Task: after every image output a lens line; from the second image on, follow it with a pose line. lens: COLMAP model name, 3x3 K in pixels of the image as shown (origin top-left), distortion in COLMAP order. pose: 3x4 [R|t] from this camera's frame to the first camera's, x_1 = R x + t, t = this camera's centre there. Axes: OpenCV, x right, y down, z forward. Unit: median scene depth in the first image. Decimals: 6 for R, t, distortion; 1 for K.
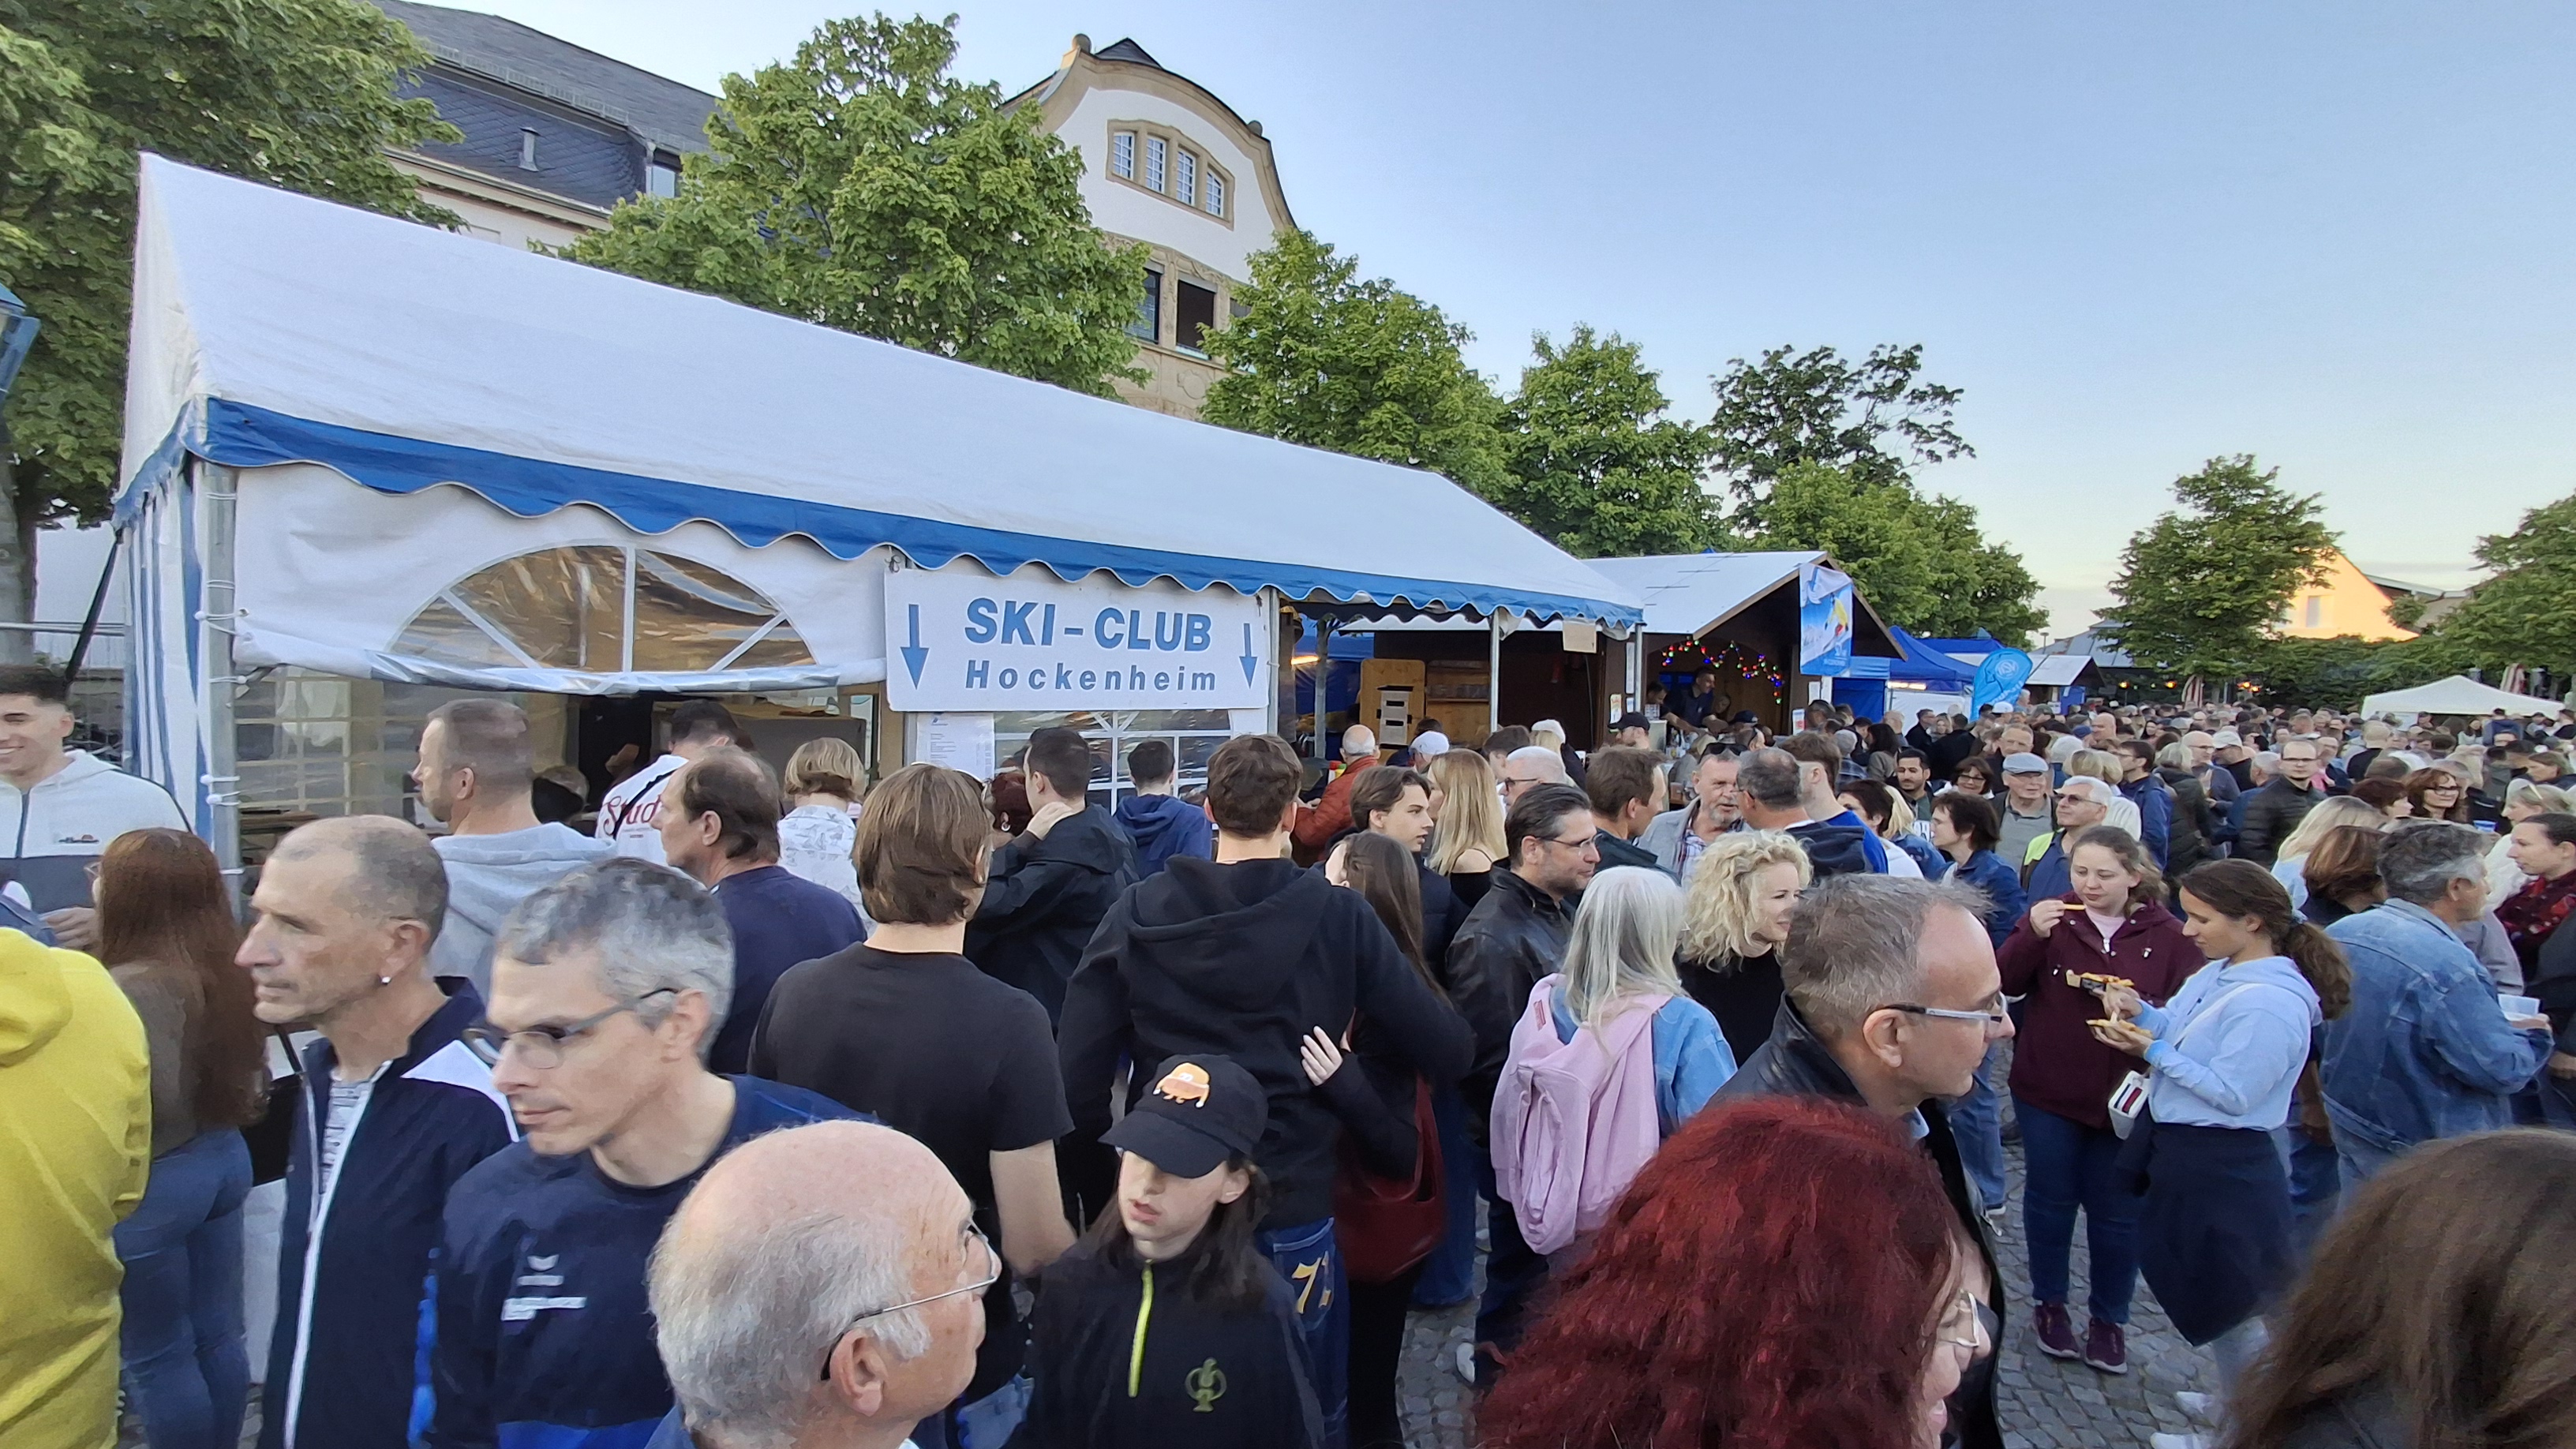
lens RADIAL K [[1187.8, 0, 1275.4], [0, 1187.8, 735.5], [0, 0, 1]] dist [0.009042, -0.001224]
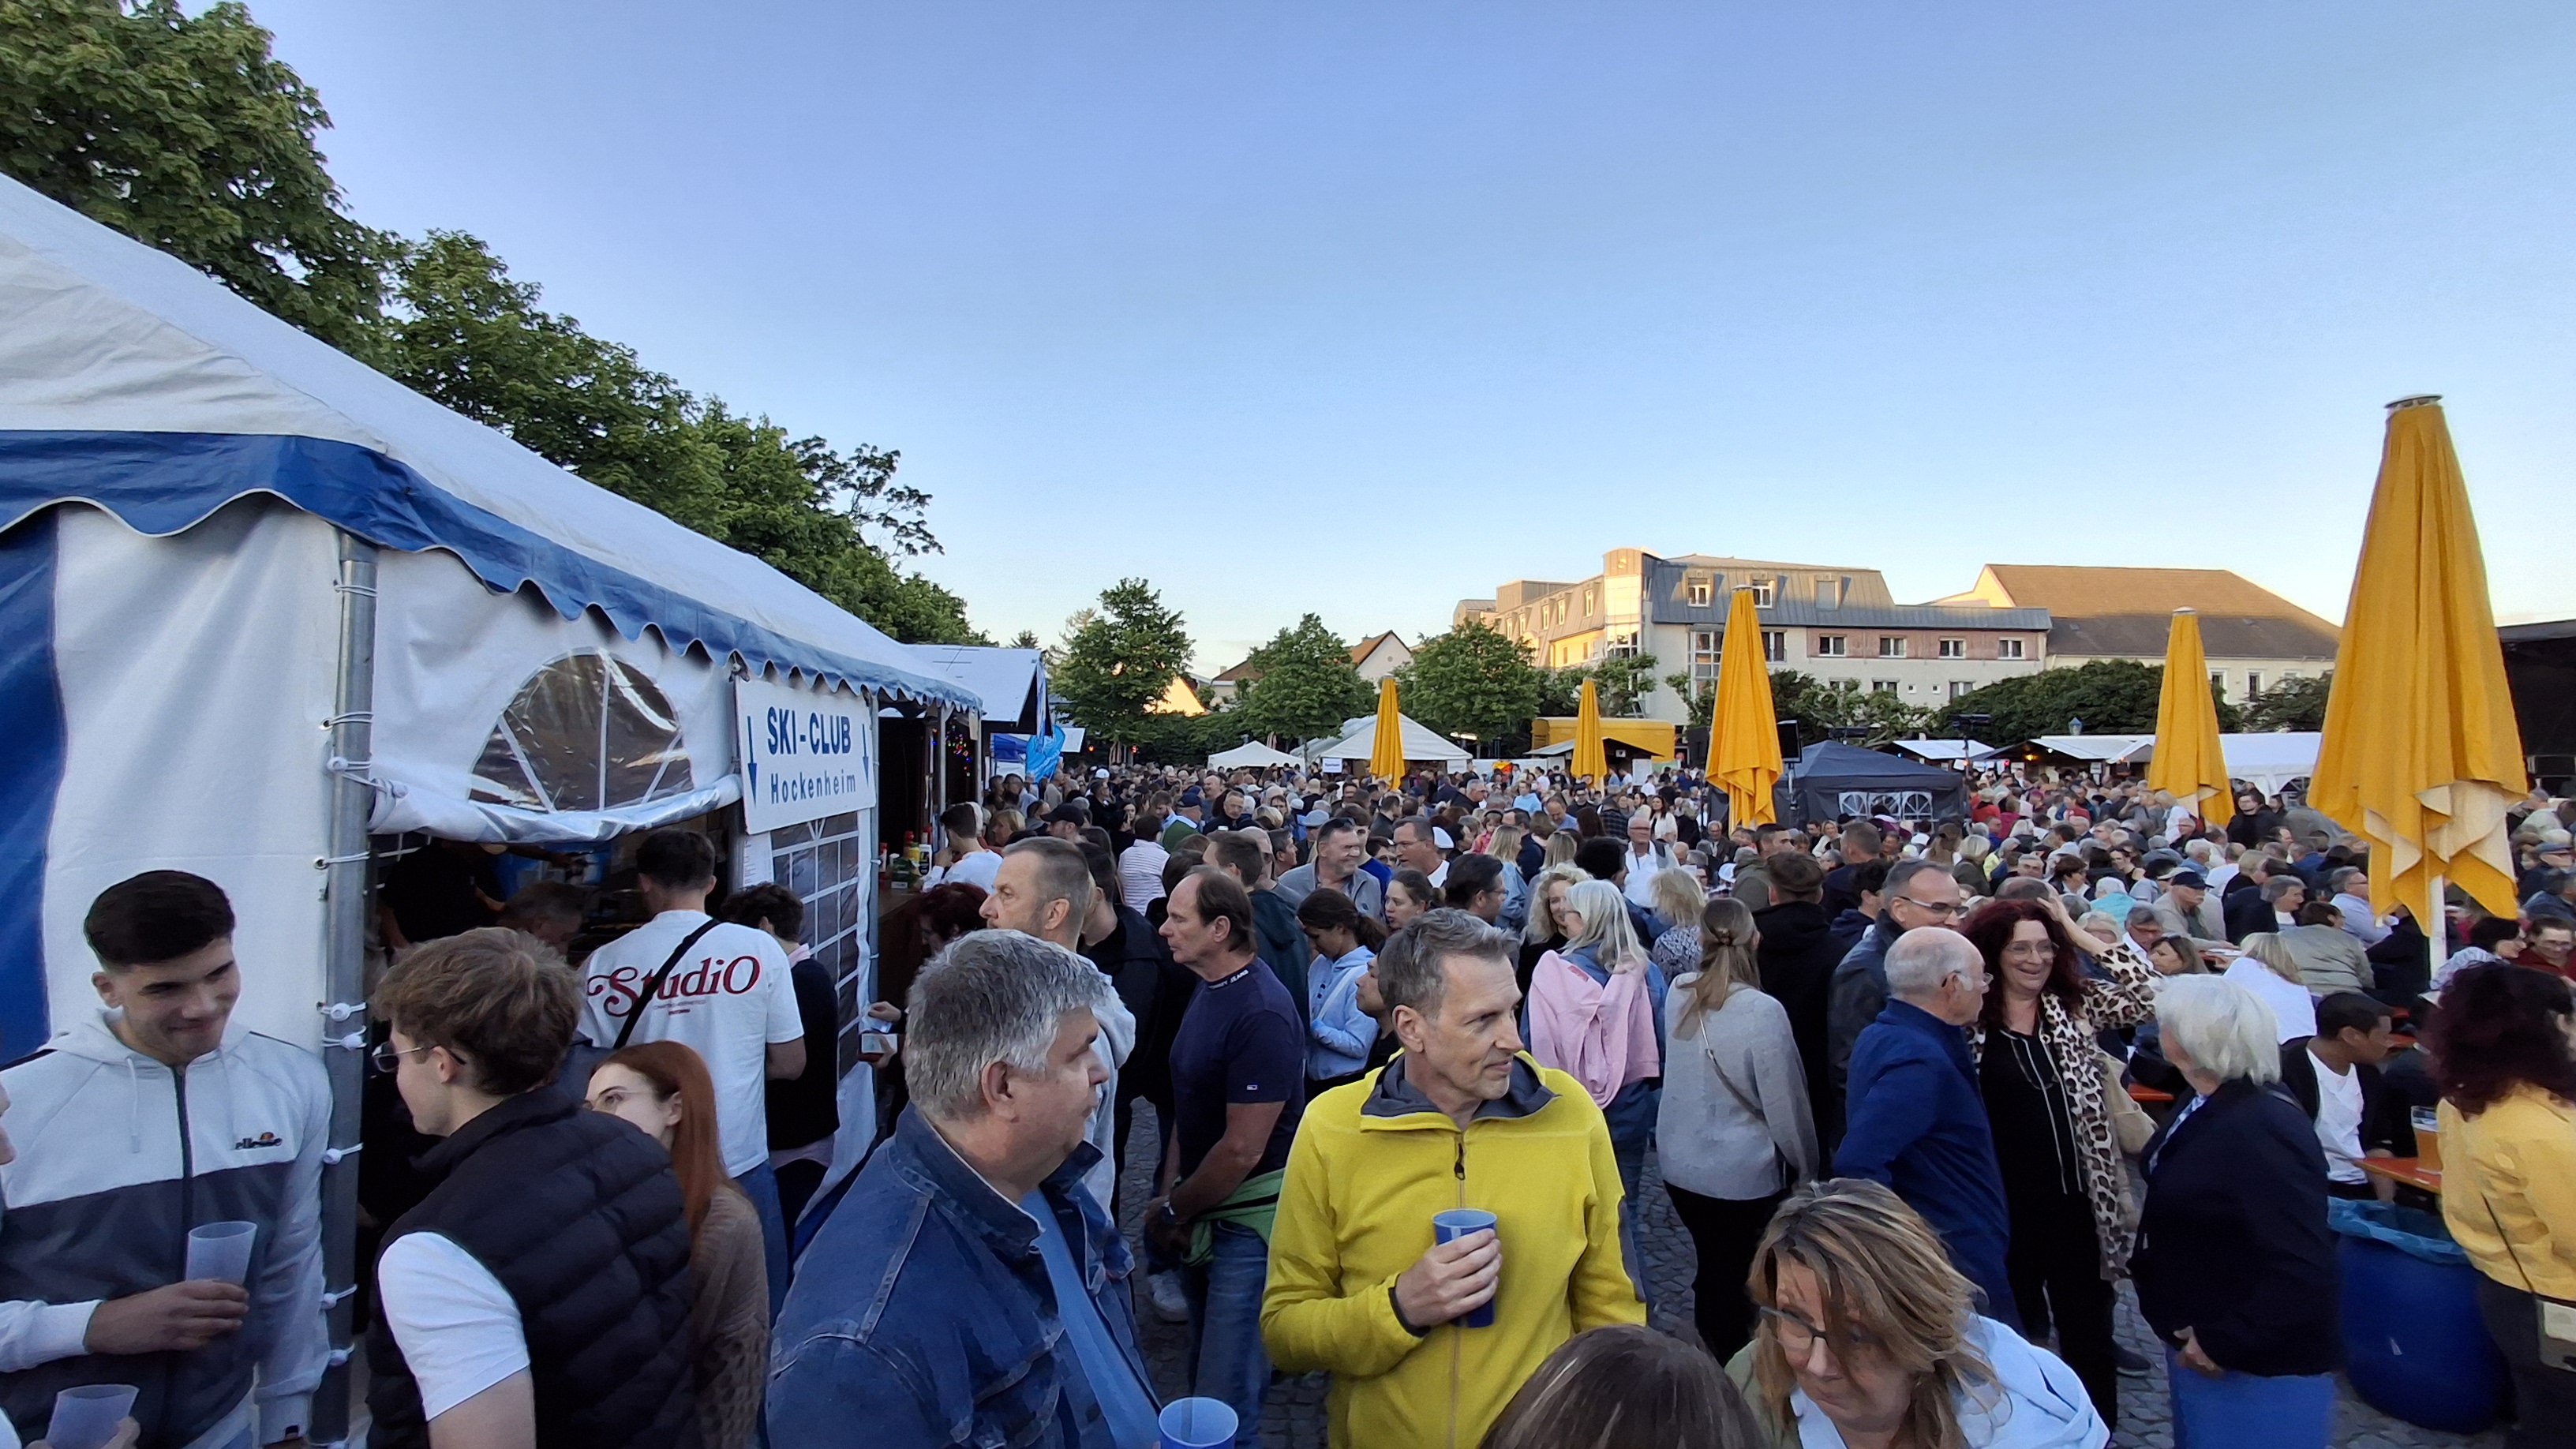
lens RADIAL K [[1187.8, 0, 1283.9], [0, 1187.8, 731.4], [0, 0, 1]] dist [0.009042, -0.001224]
pose [[0.638802, -0.005062, 0.769354, -0.131009], [0.046919, 0.998373, -0.032389, -0.009072], [-0.767939, 0.056787, 0.638001, 0.016805]]
